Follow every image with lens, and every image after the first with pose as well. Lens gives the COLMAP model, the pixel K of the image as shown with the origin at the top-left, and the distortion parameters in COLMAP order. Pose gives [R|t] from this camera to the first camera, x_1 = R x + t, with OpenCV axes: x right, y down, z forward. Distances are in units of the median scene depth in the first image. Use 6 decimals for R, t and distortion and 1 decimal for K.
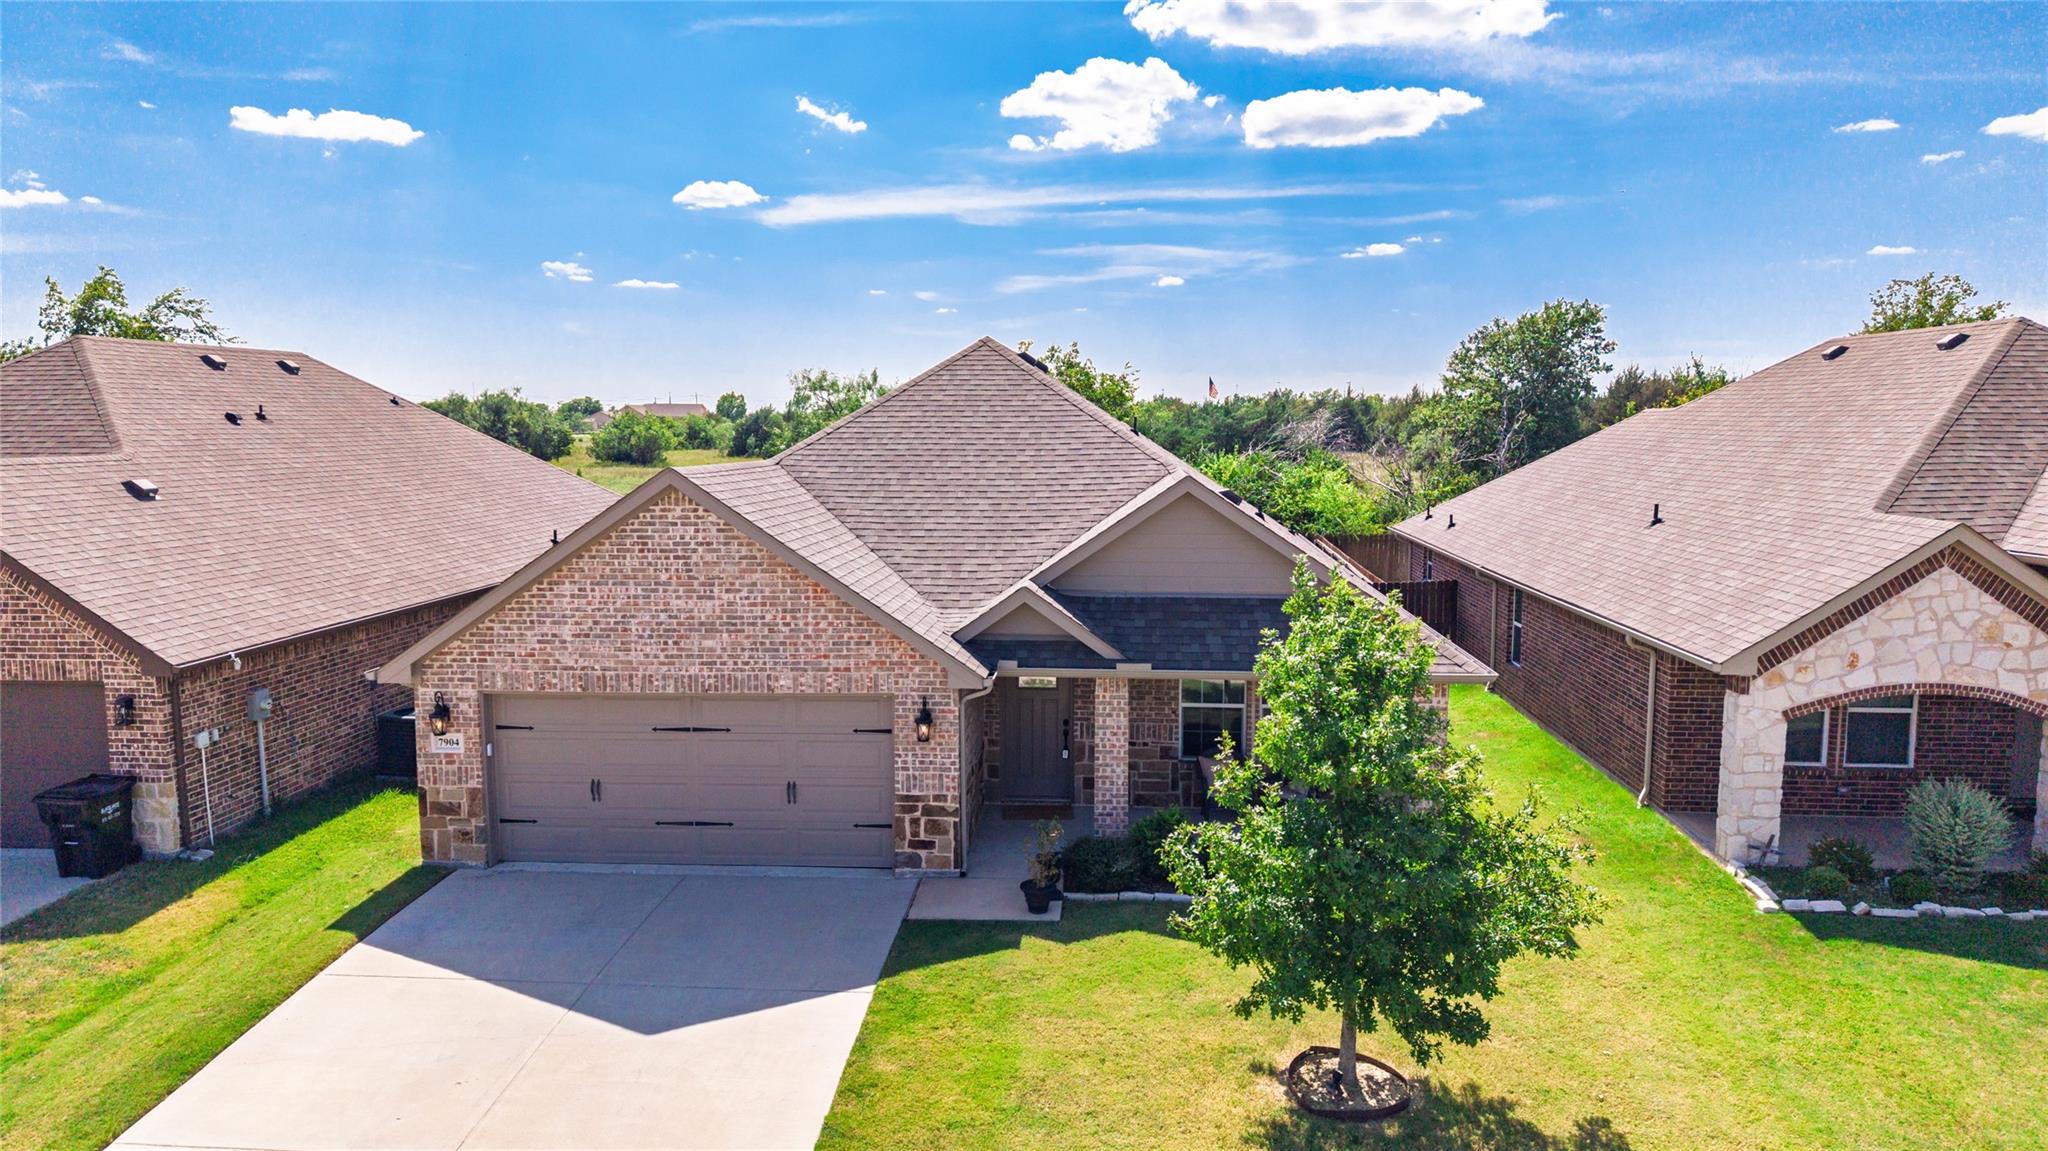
lens RADIAL K [[1370.2, 0, 1030.8], [0, 1370.2, 572.8], [0, 0, 1]] dist [0.023823, -0.025485]
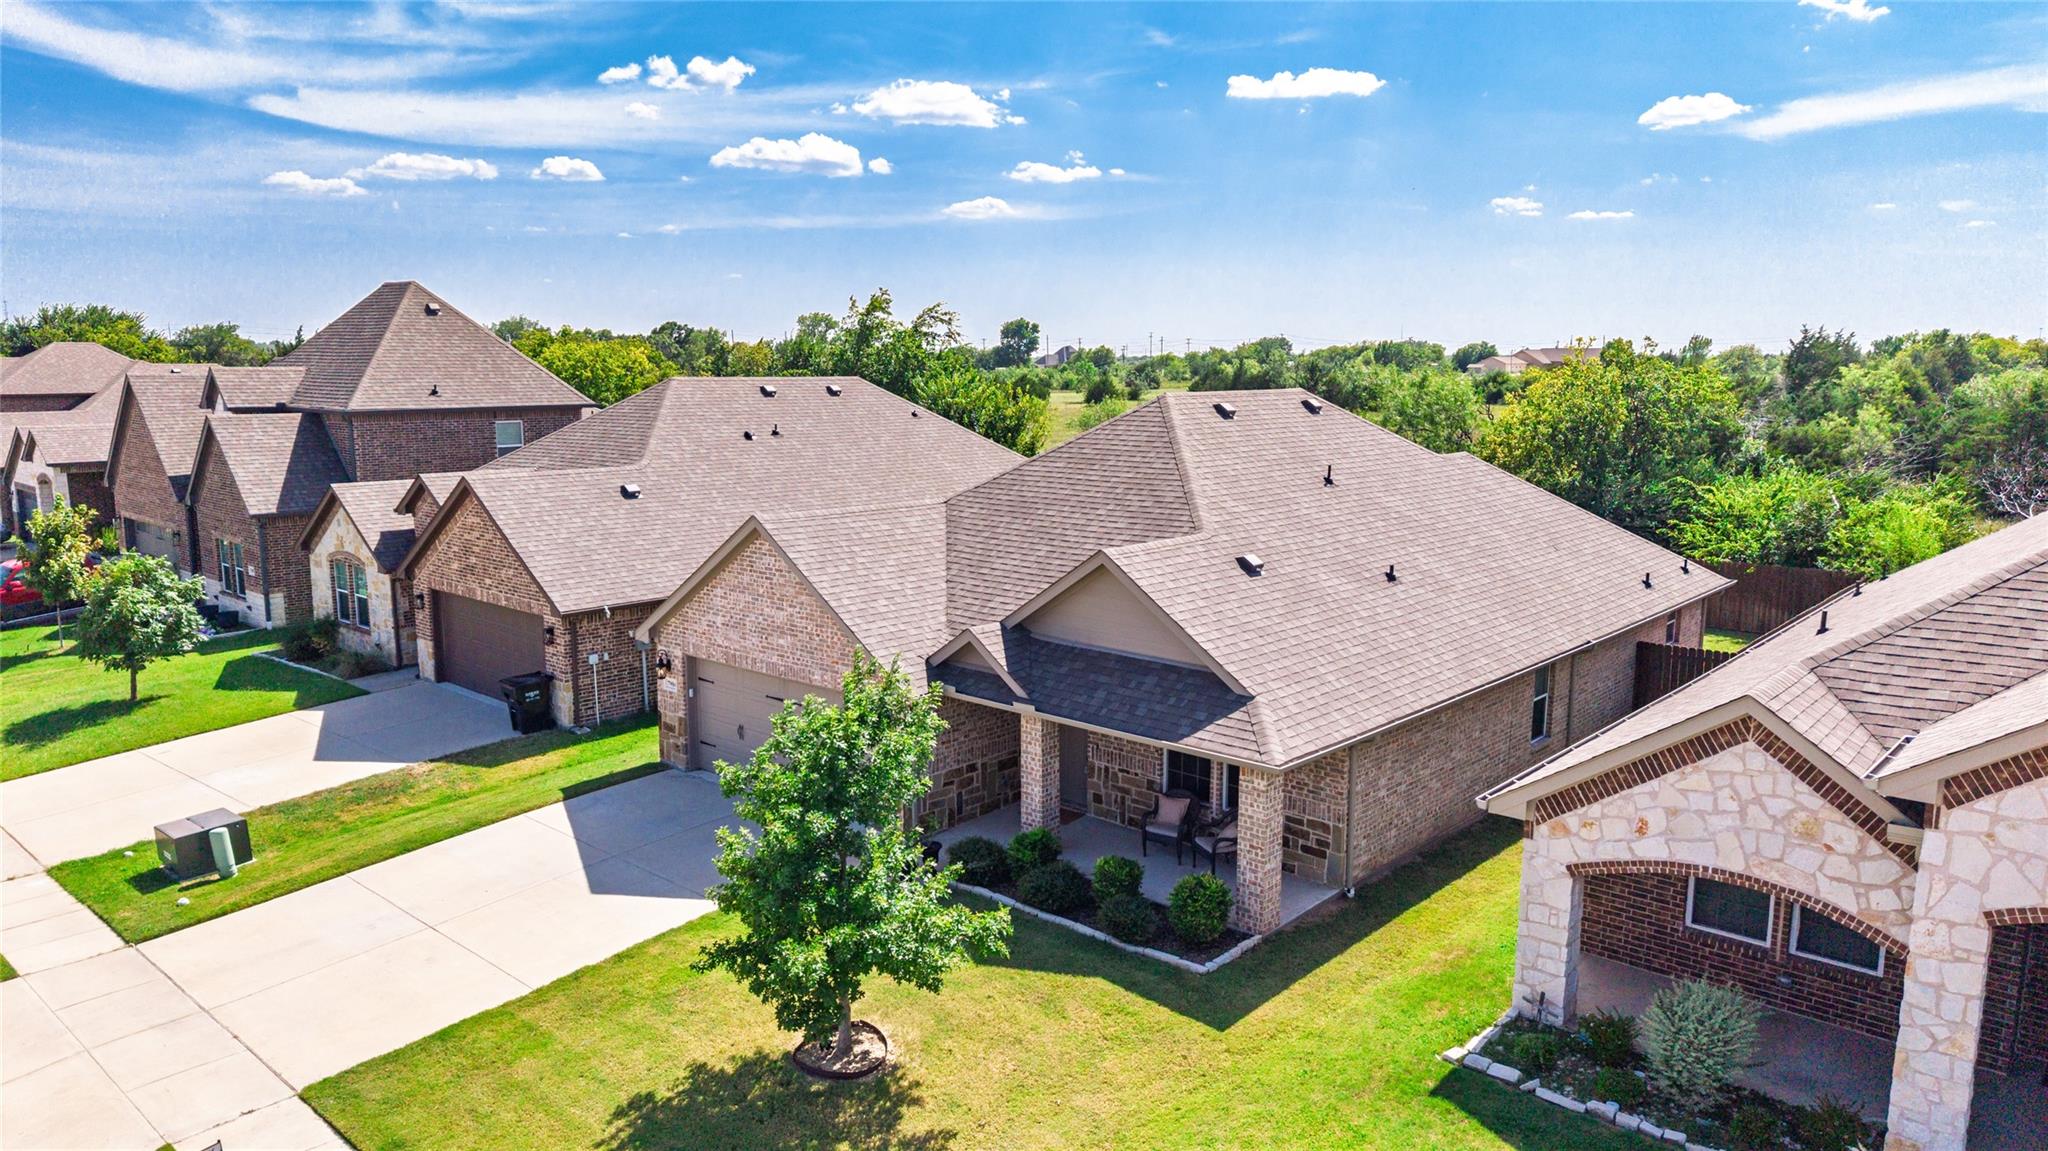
lens RADIAL K [[1370.2, 0, 1026.1], [0, 1370.2, 586.1], [0, 0, 1]] dist [0.023823, -0.025485]
pose [[0.793020, 0.104647, -0.600140, 0.781158], [-0.072335, 0.994341, 0.077802, -0.129270], [0.604886, -0.018287, 0.796102, 0.049139]]
